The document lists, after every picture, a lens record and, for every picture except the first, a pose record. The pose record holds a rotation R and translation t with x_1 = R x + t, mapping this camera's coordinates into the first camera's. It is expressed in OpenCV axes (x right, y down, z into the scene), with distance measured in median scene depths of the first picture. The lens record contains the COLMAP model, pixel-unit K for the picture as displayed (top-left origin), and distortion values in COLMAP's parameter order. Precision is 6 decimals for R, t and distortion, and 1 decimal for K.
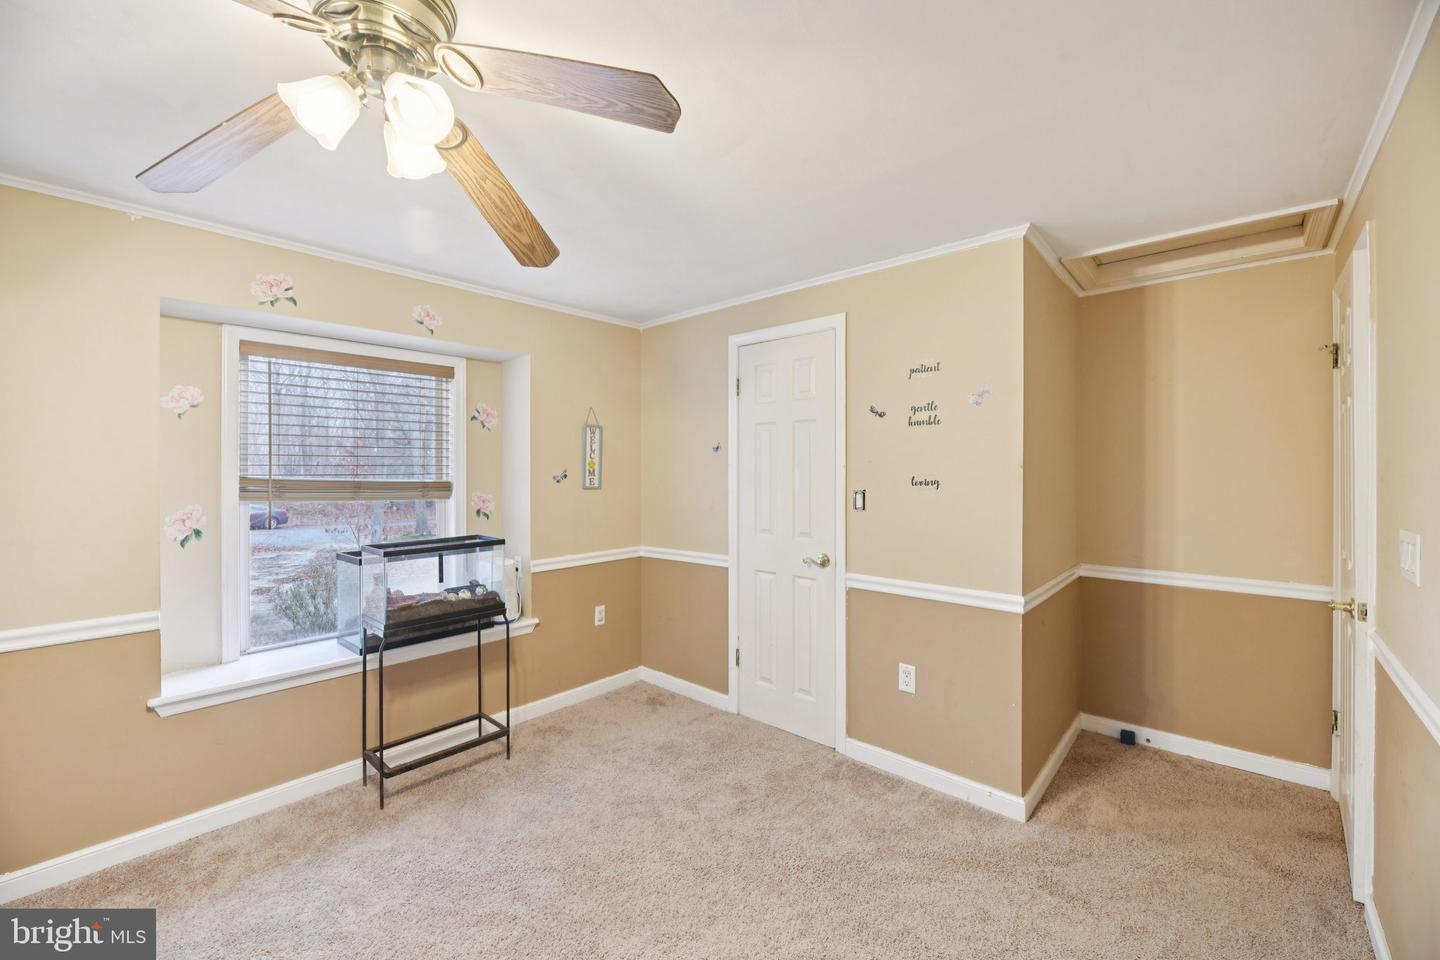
lens RADIAL K [[584.7, 0, 719.3], [0, 584.7, 473.4], [0, 0, 1]] dist [0.001374, -0.003655]
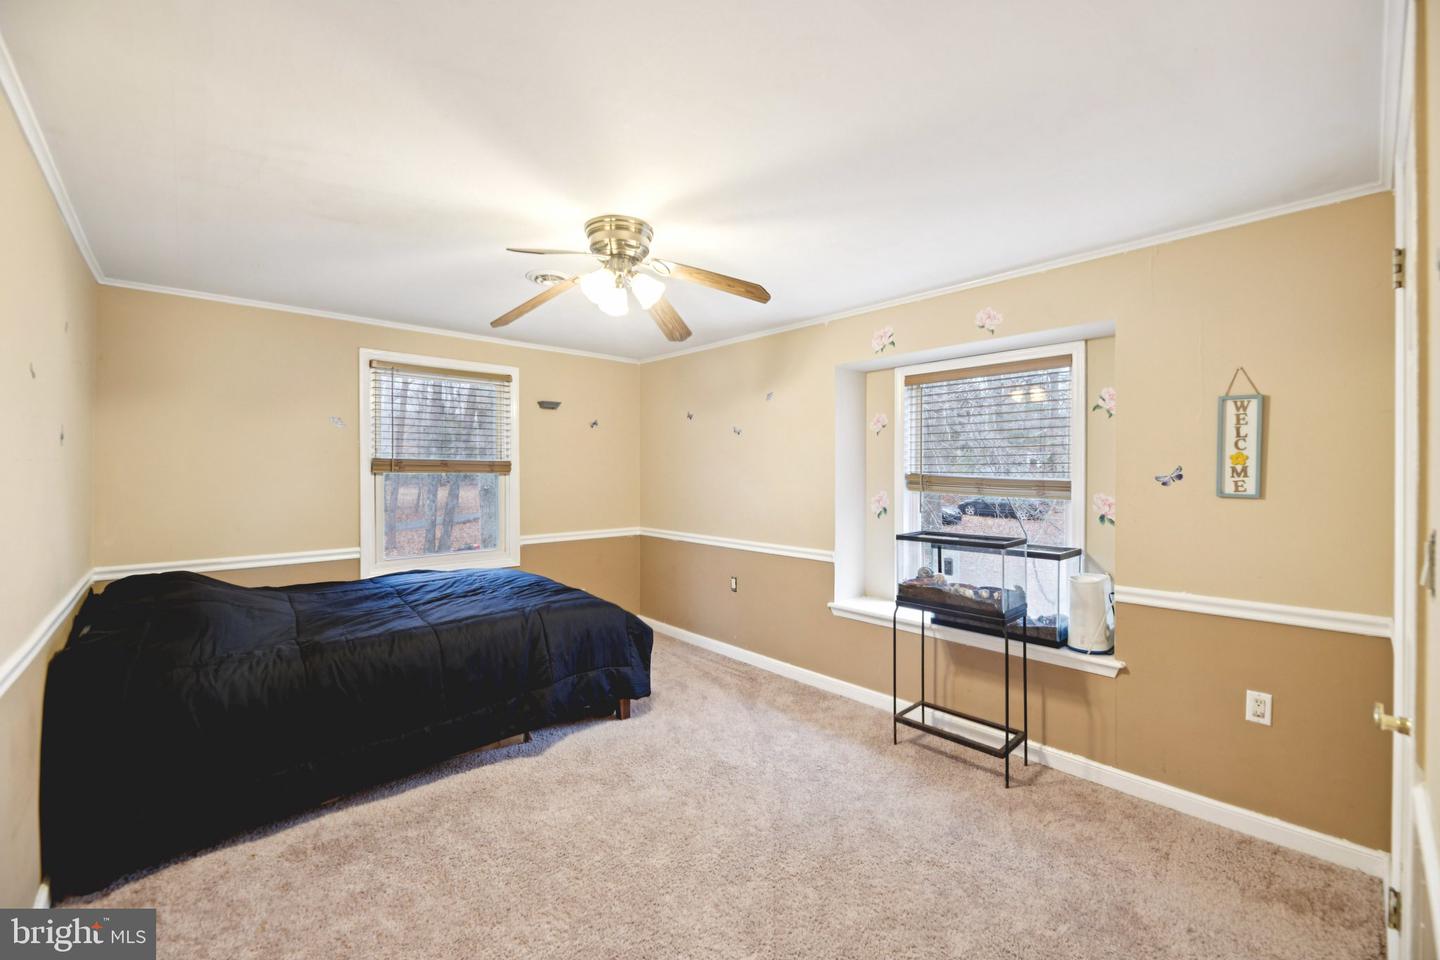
lens RADIAL K [[584.7, 0, 722.6], [0, 584.7, 473.6], [0, 0, 1]] dist [0.001374, -0.003655]
pose [[-0.100777, 0.009463, -0.994864, 0.510715], [-0.002301, 0.999950, 0.009745, -0.004679], [0.994906, 0.003271, -0.100750, 0.573086]]
